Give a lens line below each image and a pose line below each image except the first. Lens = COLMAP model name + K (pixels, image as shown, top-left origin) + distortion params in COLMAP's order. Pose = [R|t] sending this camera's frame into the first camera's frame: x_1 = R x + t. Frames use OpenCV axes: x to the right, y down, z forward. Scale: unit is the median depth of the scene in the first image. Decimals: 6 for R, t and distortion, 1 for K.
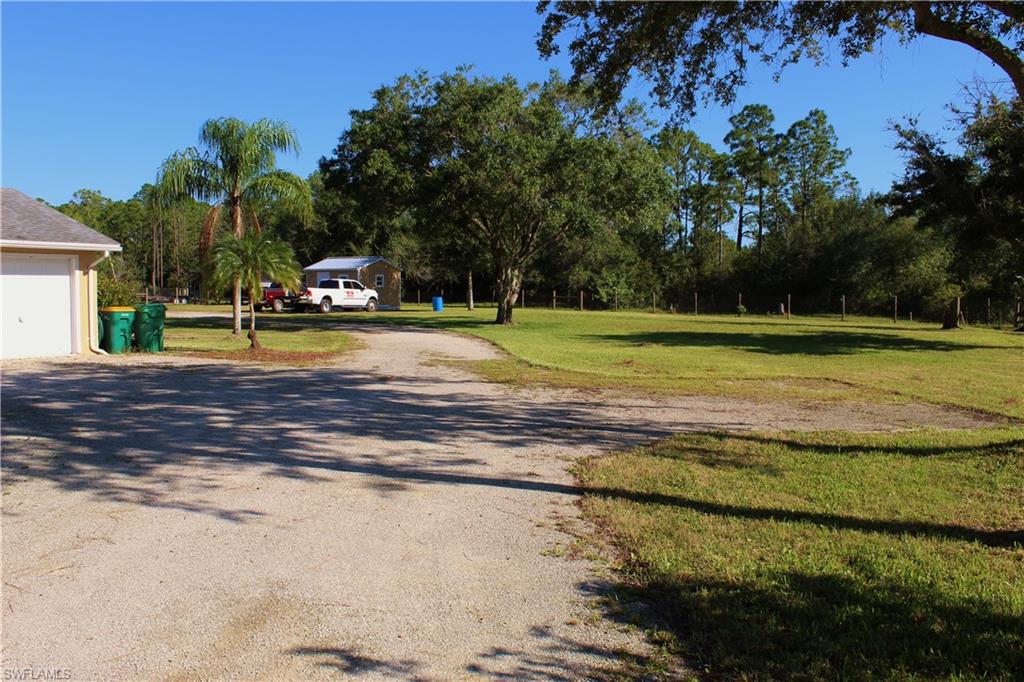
lens RADIAL K [[852.6, 0, 516.4], [0, 852.6, 338.5], [0, 0, 1]] dist [-0.182651, 0.178313]
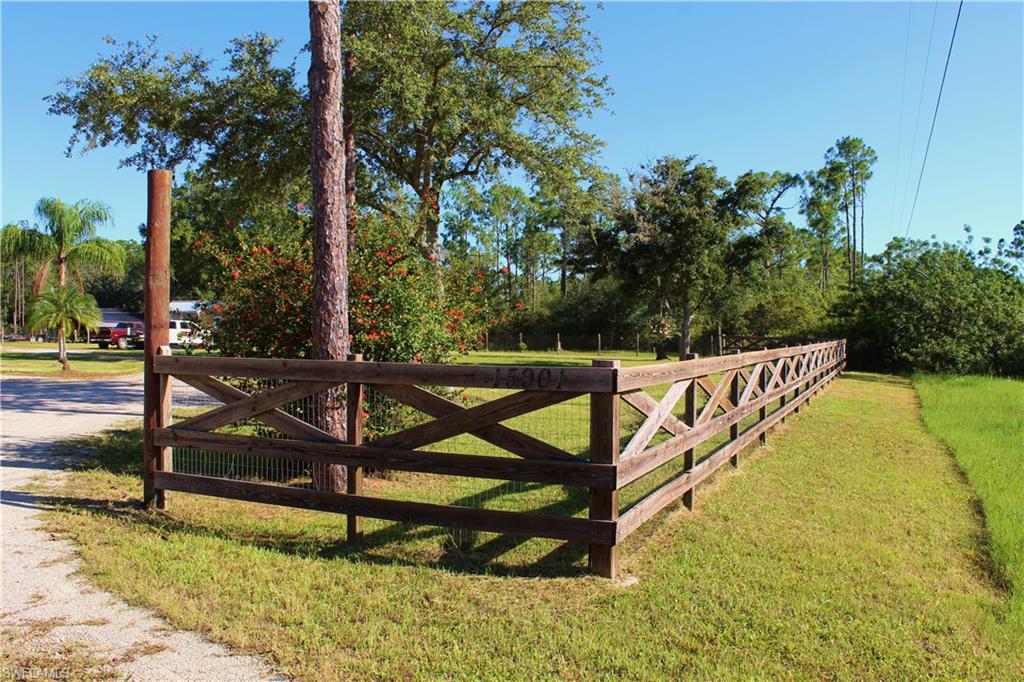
lens RADIAL K [[852.6, 0, 516.4], [0, 852.6, 338.5], [0, 0, 1]] dist [-0.182651, 0.178313]
pose [[0.991493, 0.000324, 0.130156, 0.102639], [0.005994, 0.998822, -0.048146, 0.011566], [-0.130019, 0.048517, 0.990324, -0.180892]]
